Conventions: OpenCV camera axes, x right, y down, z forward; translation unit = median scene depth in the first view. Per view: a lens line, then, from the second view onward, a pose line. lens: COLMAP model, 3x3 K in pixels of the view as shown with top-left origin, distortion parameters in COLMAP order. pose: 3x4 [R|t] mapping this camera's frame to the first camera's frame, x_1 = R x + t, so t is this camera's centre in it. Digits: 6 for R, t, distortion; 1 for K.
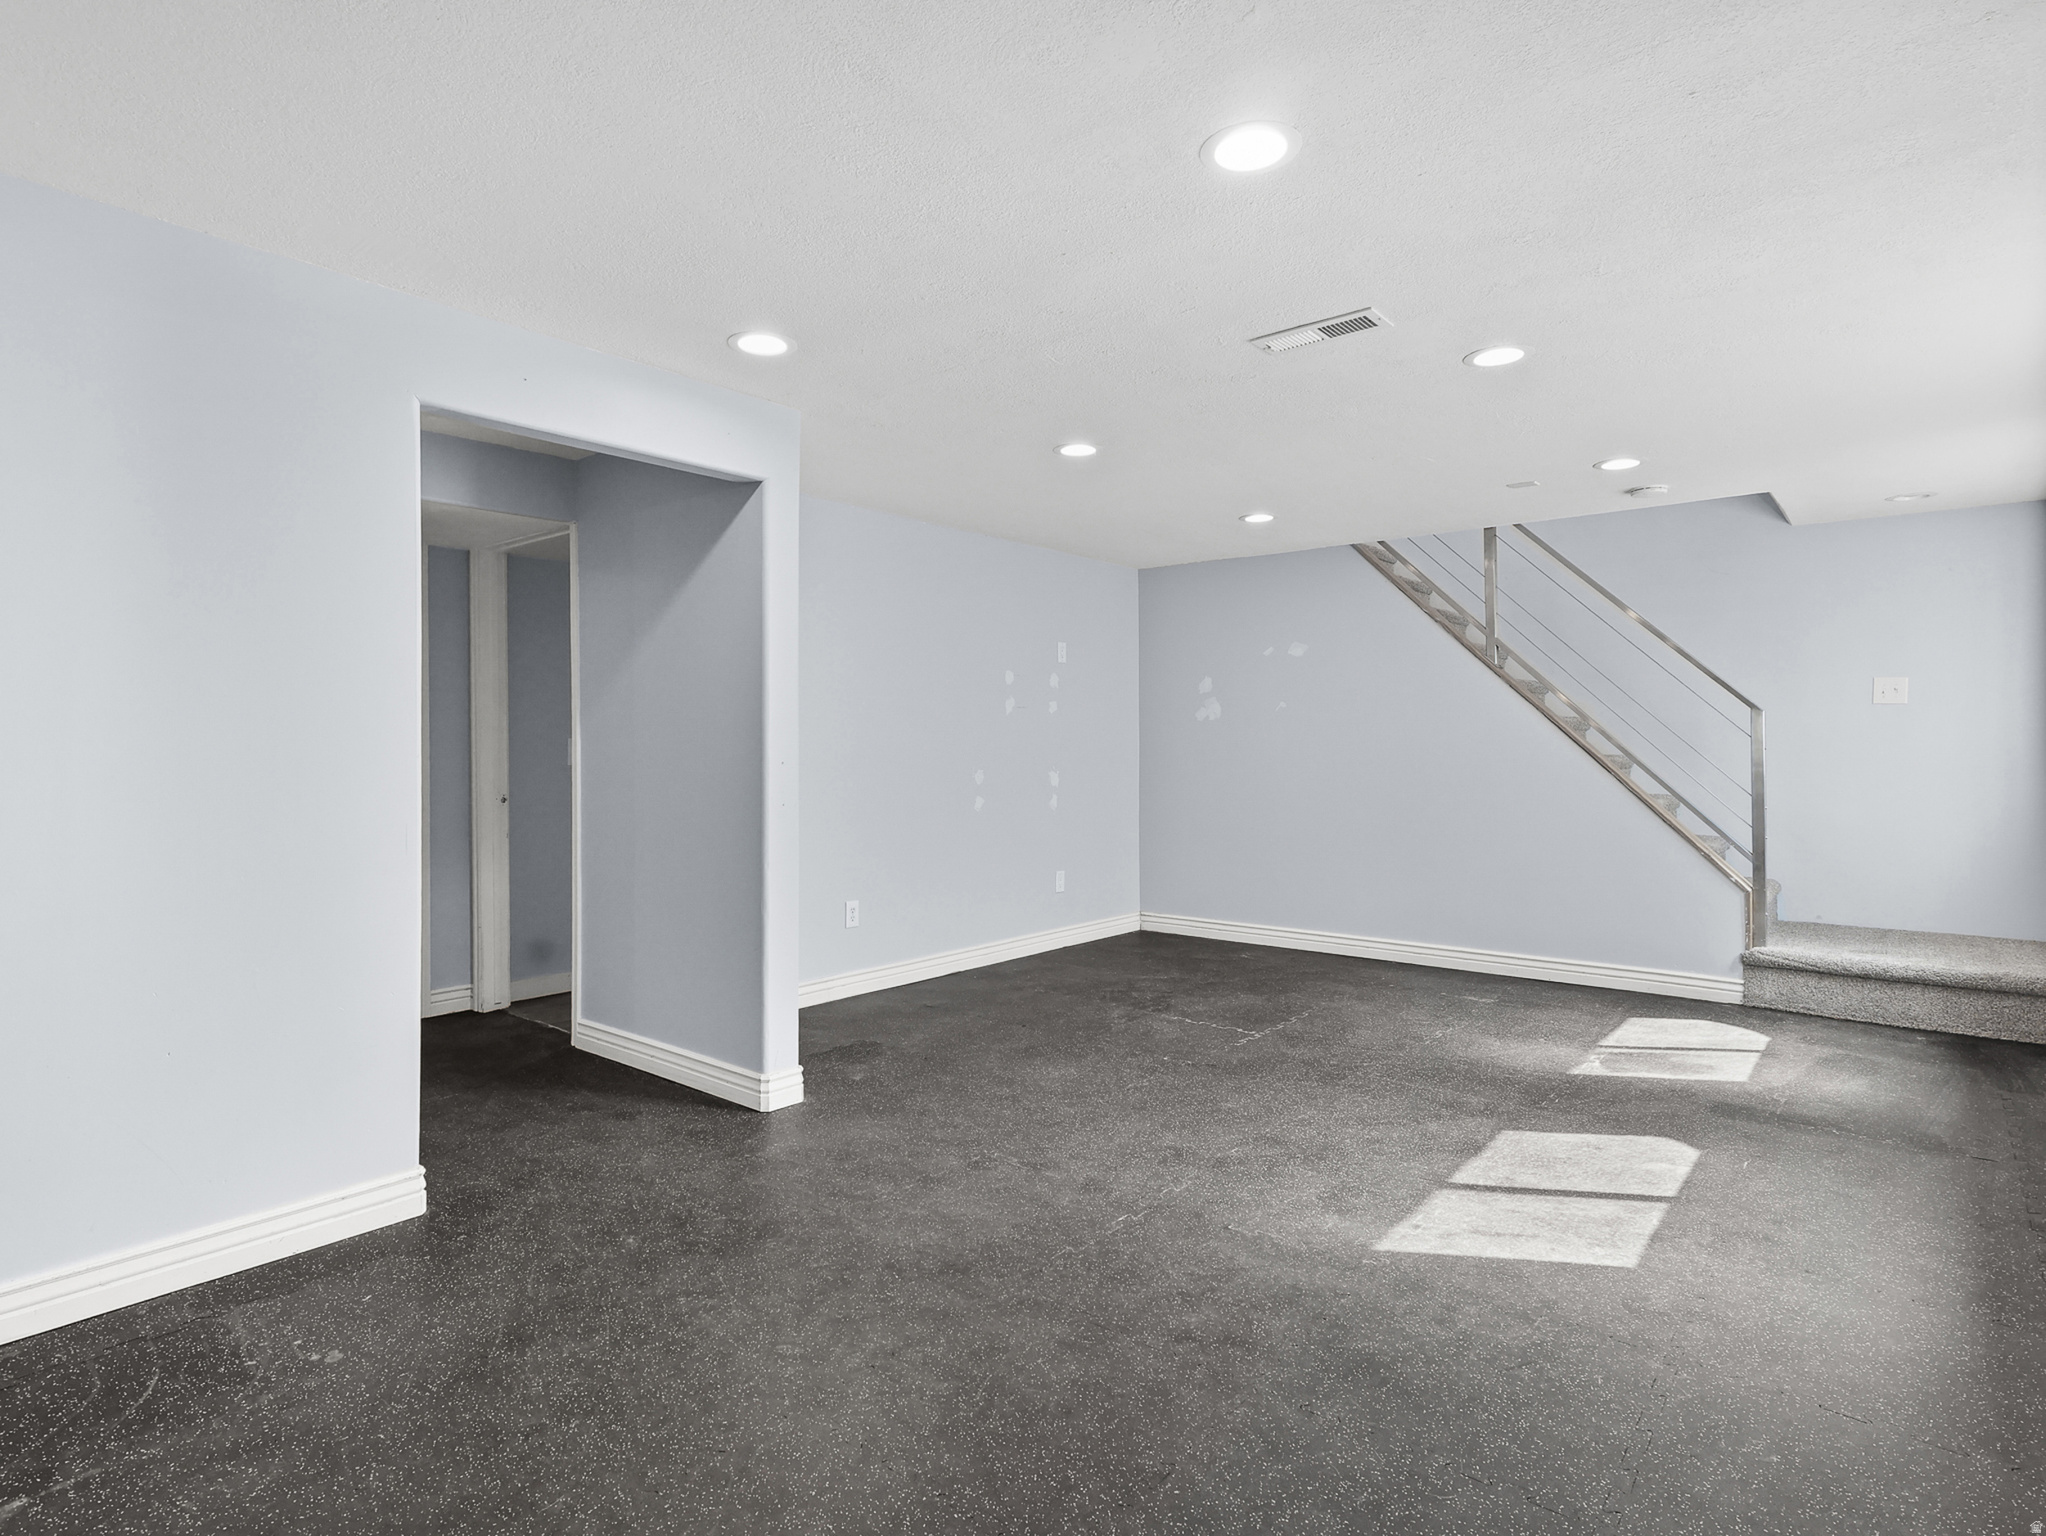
lens RADIAL K [[1094.2, 0, 1019.0], [0, 1094.2, 755.2], [0, 0, 1]] dist [-0.004502, 0.000928]
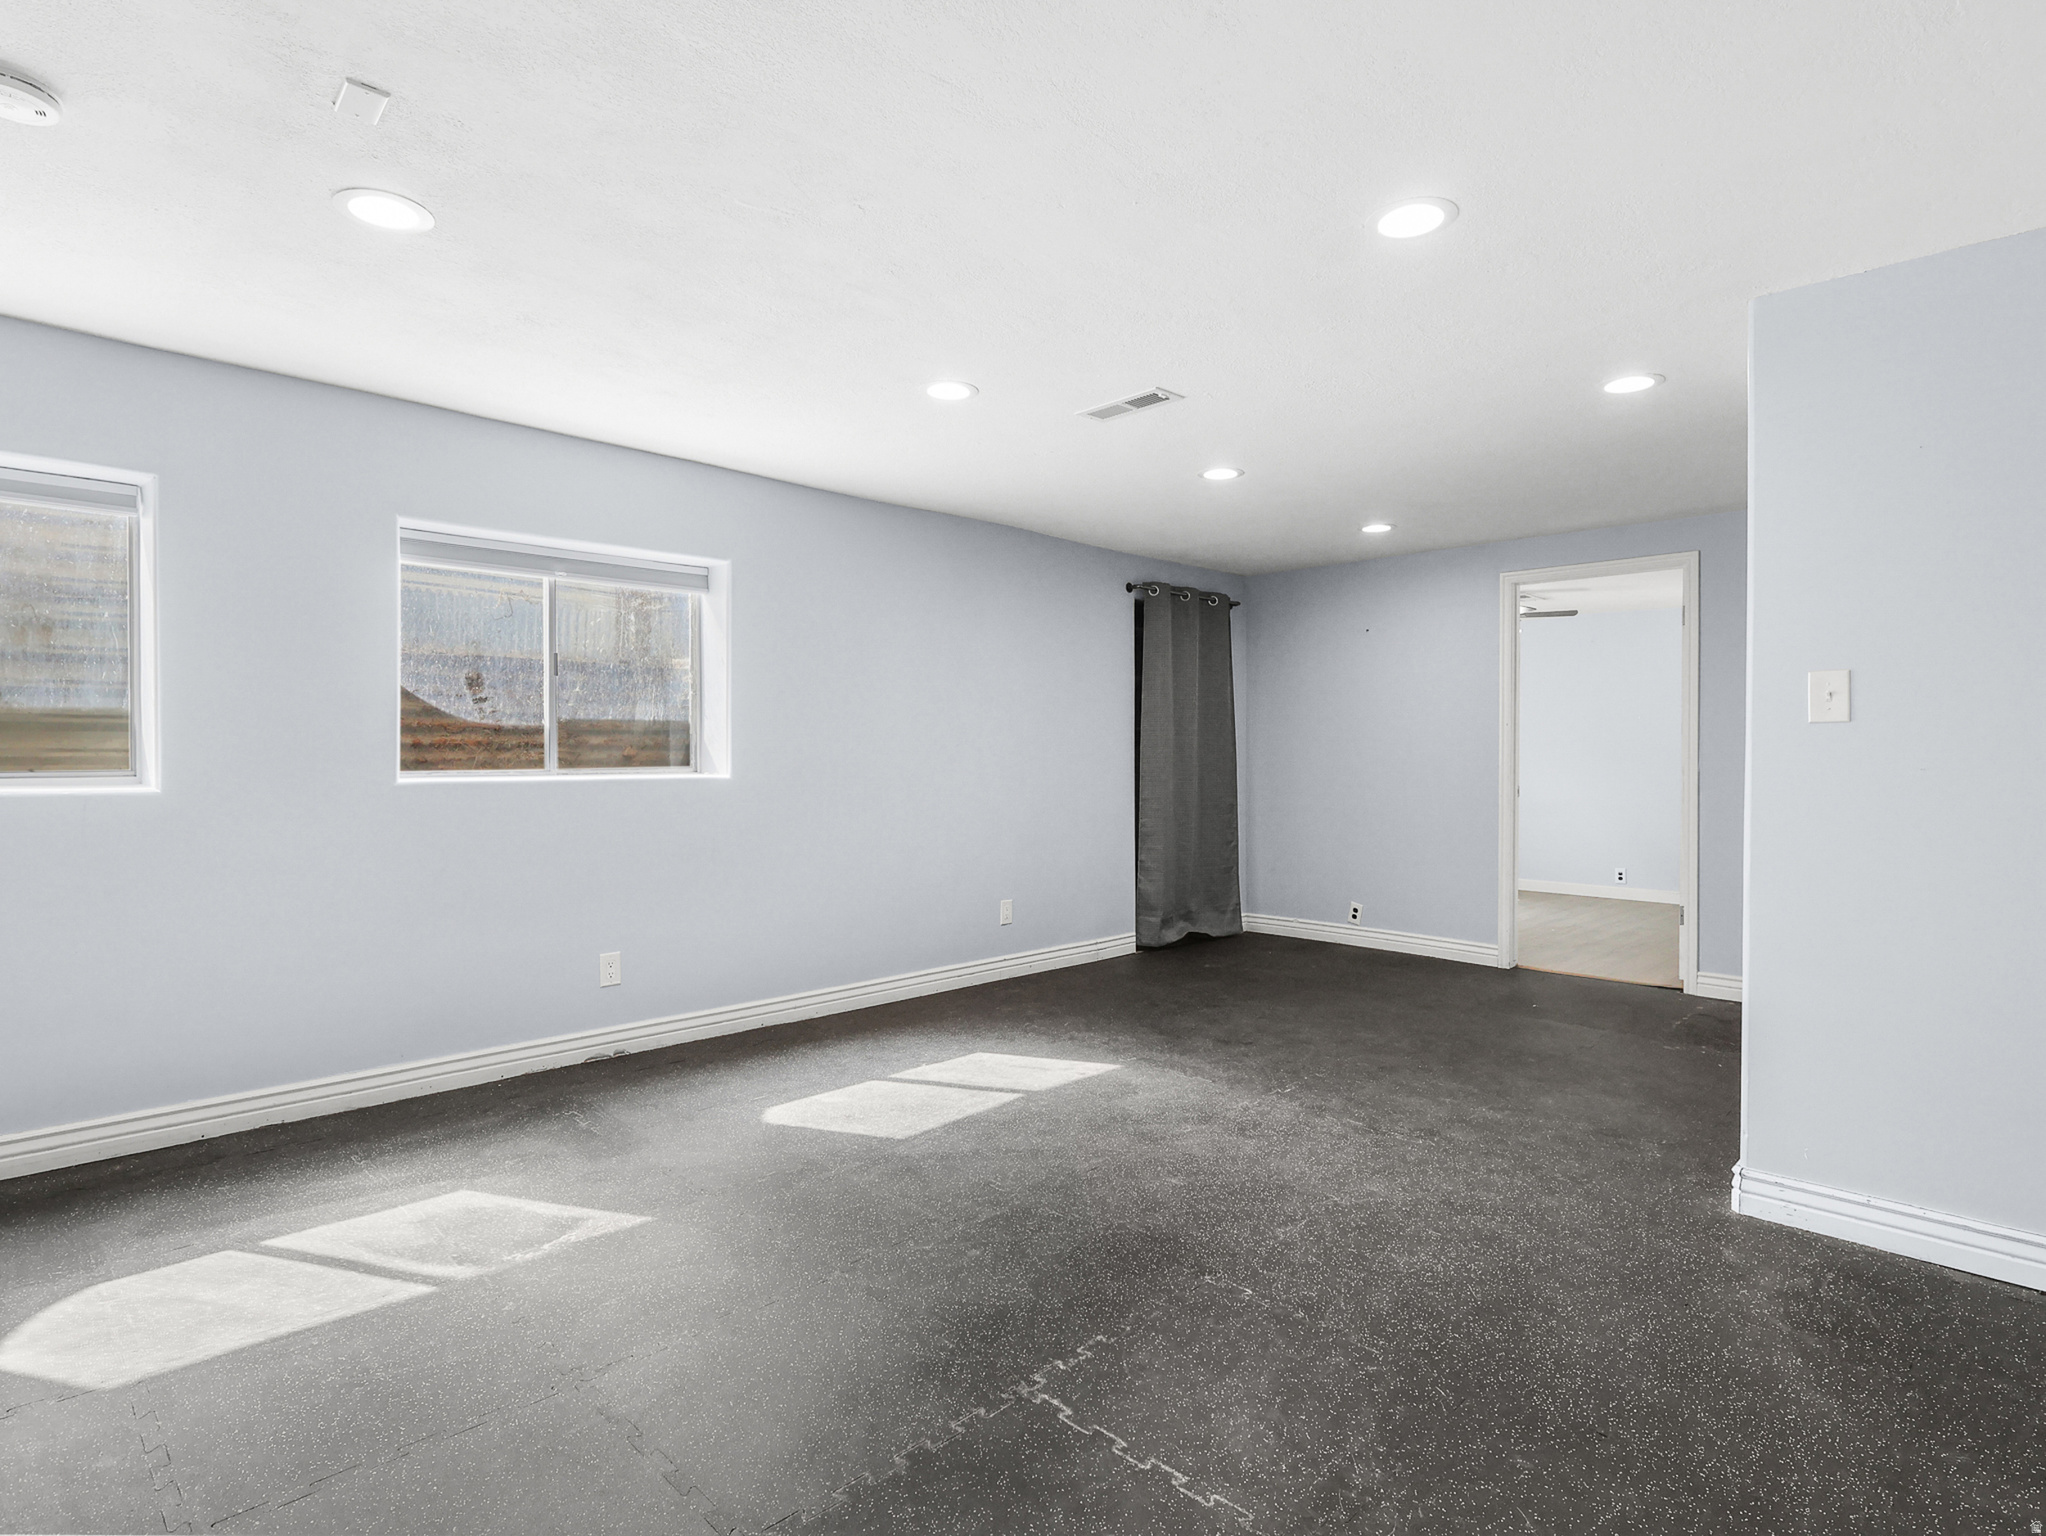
lens RADIAL K [[1049.9, 0, 1023.0], [0, 1049.9, 768.0], [0, 0, 1]] dist [-0.003865, -0.000149]
pose [[-0.995500, -0.002913, 0.094713, 0.256566], [-0.000938, 0.999781, 0.020892, -0.008349], [-0.094753, 0.020709, -0.995285, 1.984430]]
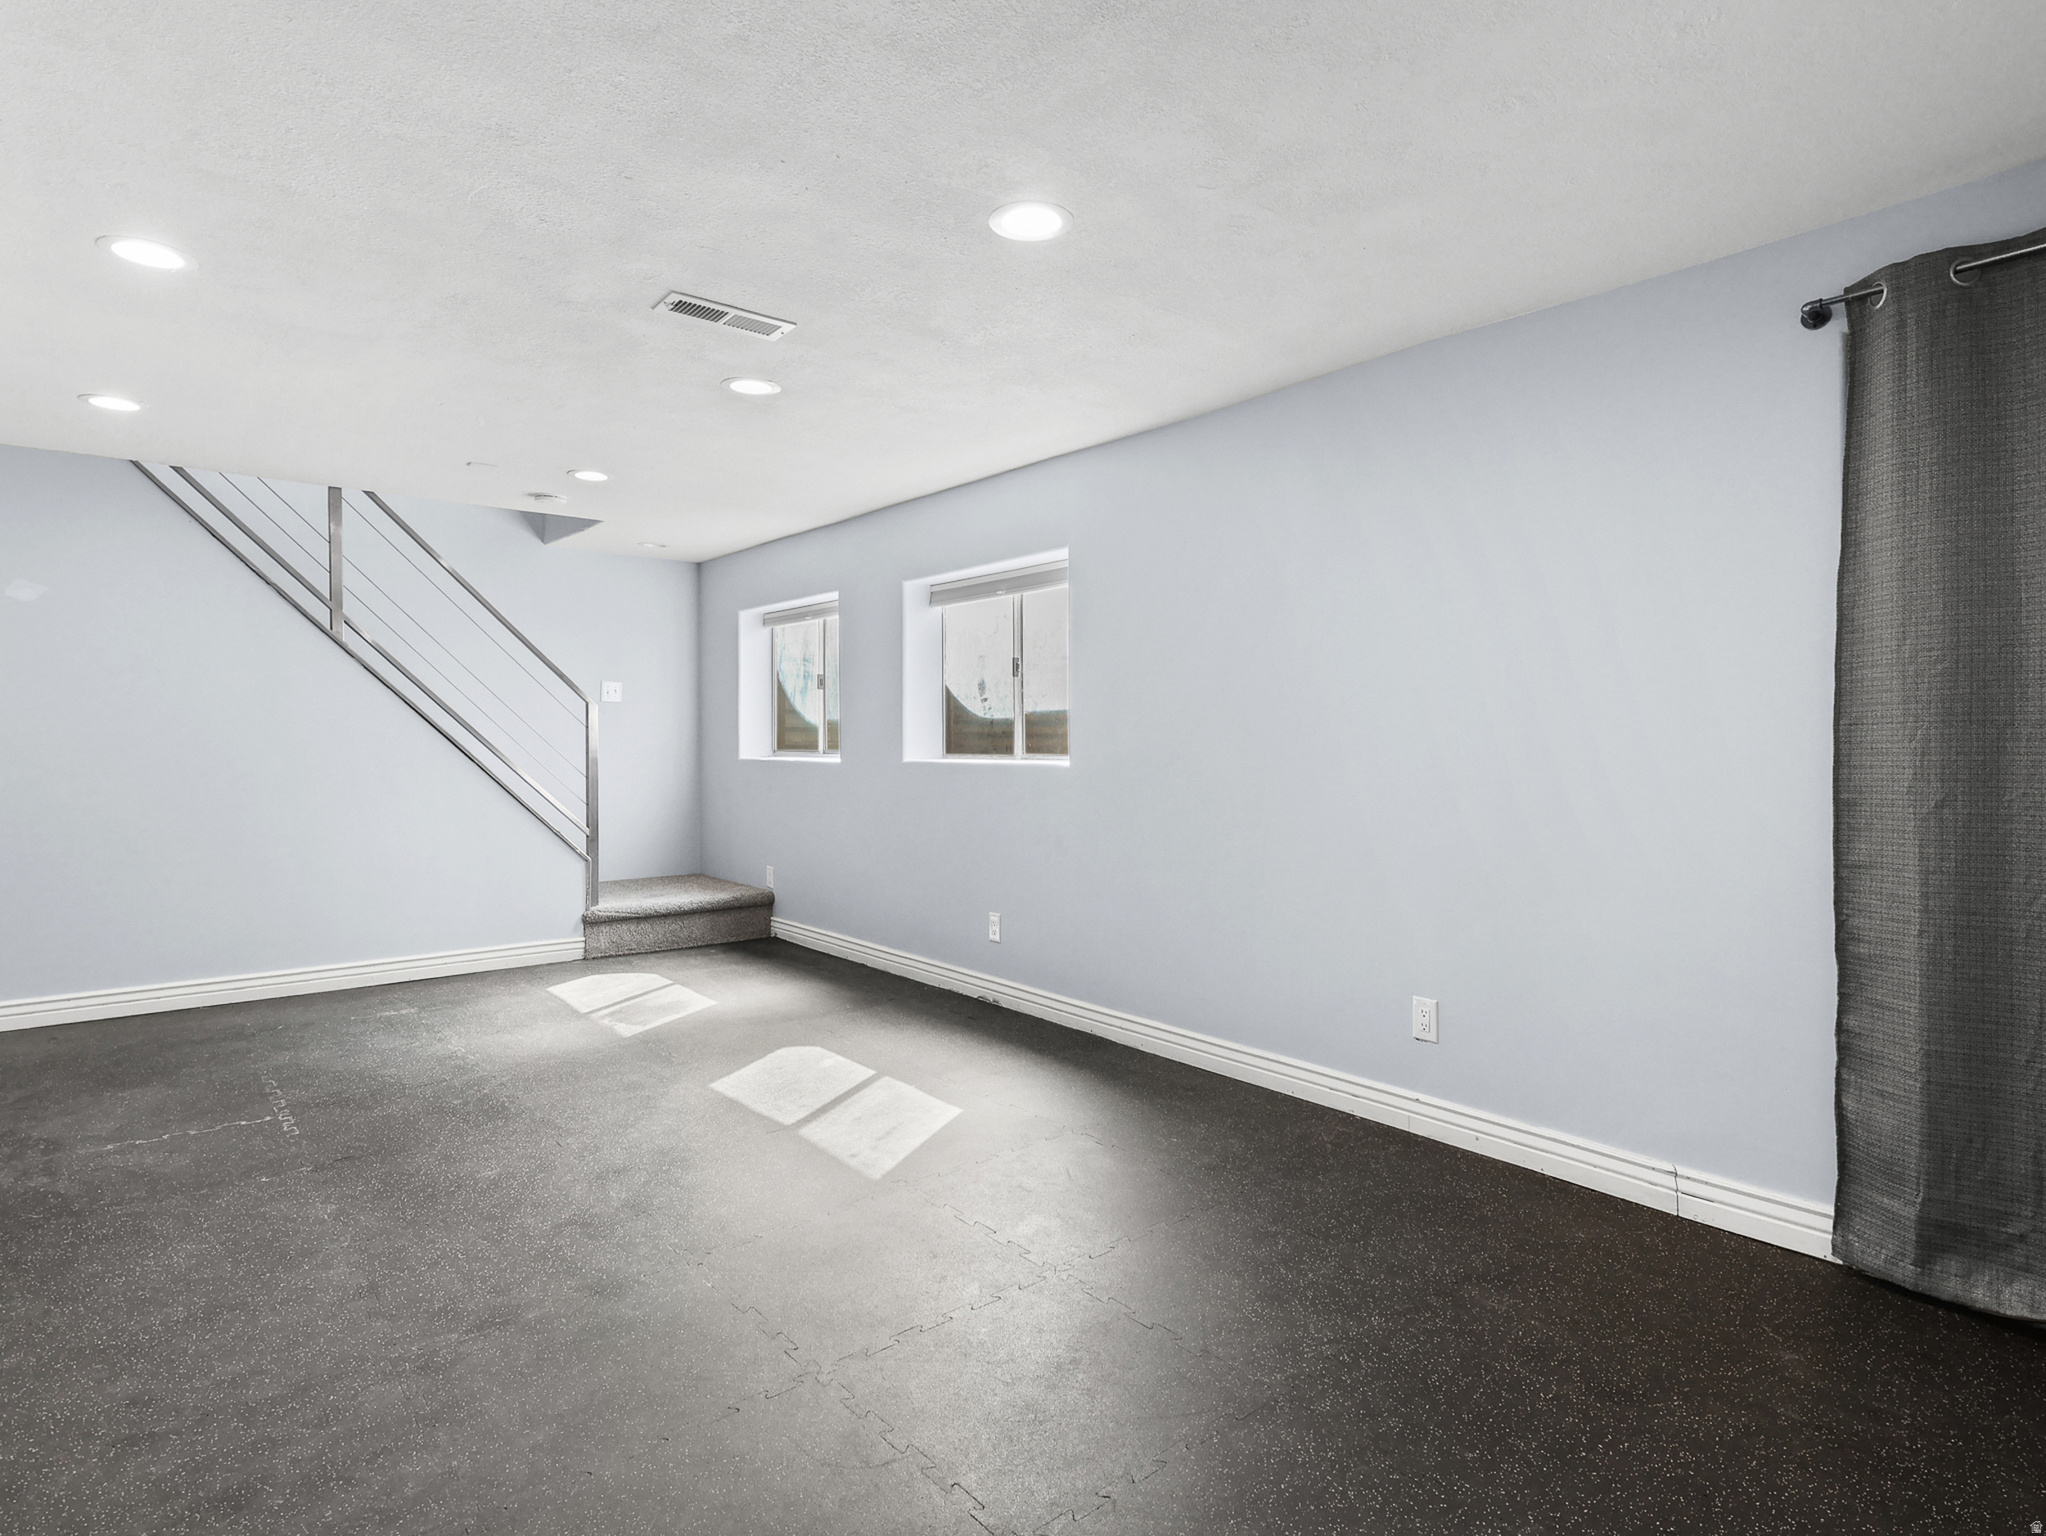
lens RADIAL K [[1090.4, 0, 1021.0], [0, 1090.4, 736.4], [0, 0, 1]] dist [0.003746, -0.000260]
pose [[0.179531, 0.003519, 0.983746, -0.595403], [0.004858, 0.999978, -0.004463, 0.000905], [-0.983740, 0.005580, 0.179510, 0.512510]]
